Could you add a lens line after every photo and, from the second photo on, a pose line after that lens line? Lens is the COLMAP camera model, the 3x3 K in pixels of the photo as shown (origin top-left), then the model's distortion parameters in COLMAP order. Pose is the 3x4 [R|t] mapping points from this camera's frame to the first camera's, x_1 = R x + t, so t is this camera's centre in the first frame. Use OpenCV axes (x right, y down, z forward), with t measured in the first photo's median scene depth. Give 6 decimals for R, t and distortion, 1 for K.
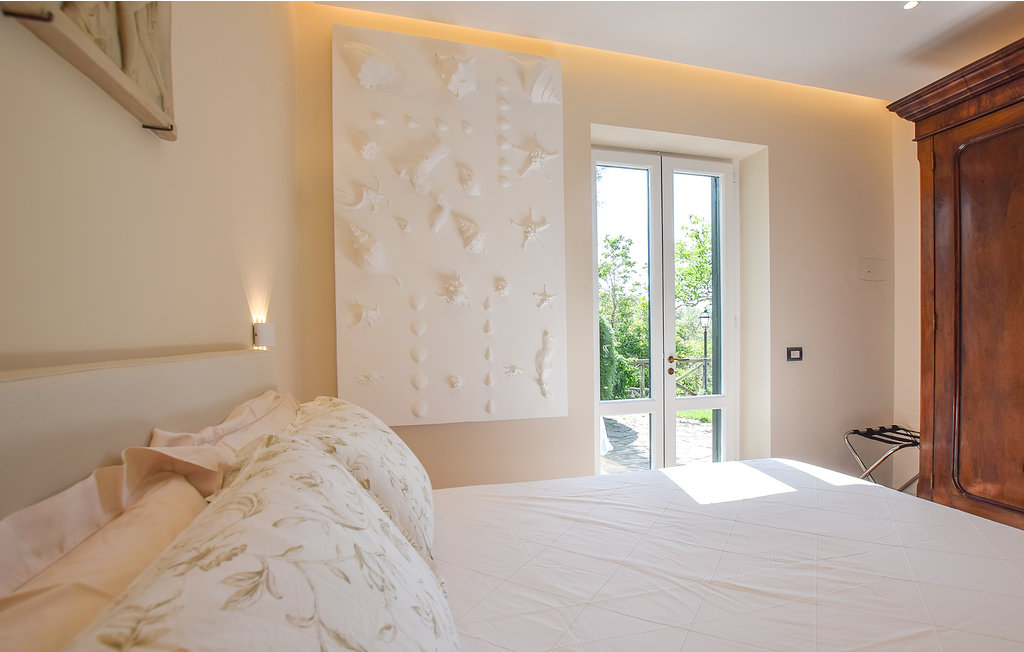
lens RADIAL K [[453.8, 0, 511.9], [0, 453.8, 333.3], [0, 0, 1]] dist [0.000197, 0.000309]
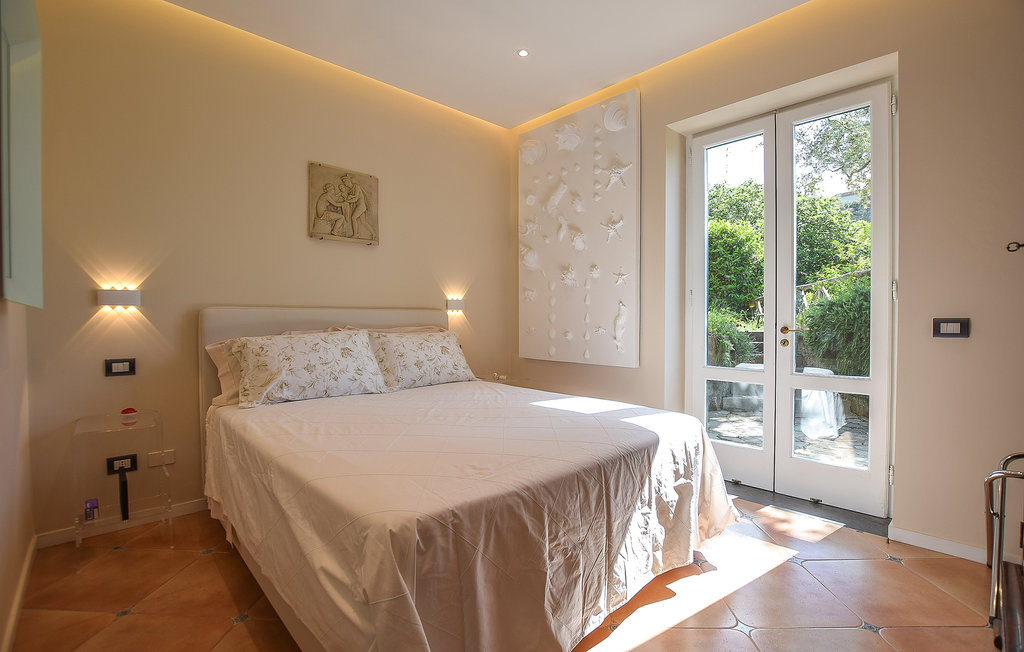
lens RADIAL K [[453.8, 0, 513.1], [0, 453.8, 320.6], [0, 0, 1]] dist [0.000197, 0.000309]
pose [[0.486605, 0.012729, -0.873529, 1.085478], [-0.014282, 0.999876, 0.006615, 0.047738], [0.873505, 0.009257, 0.486727, 0.083472]]
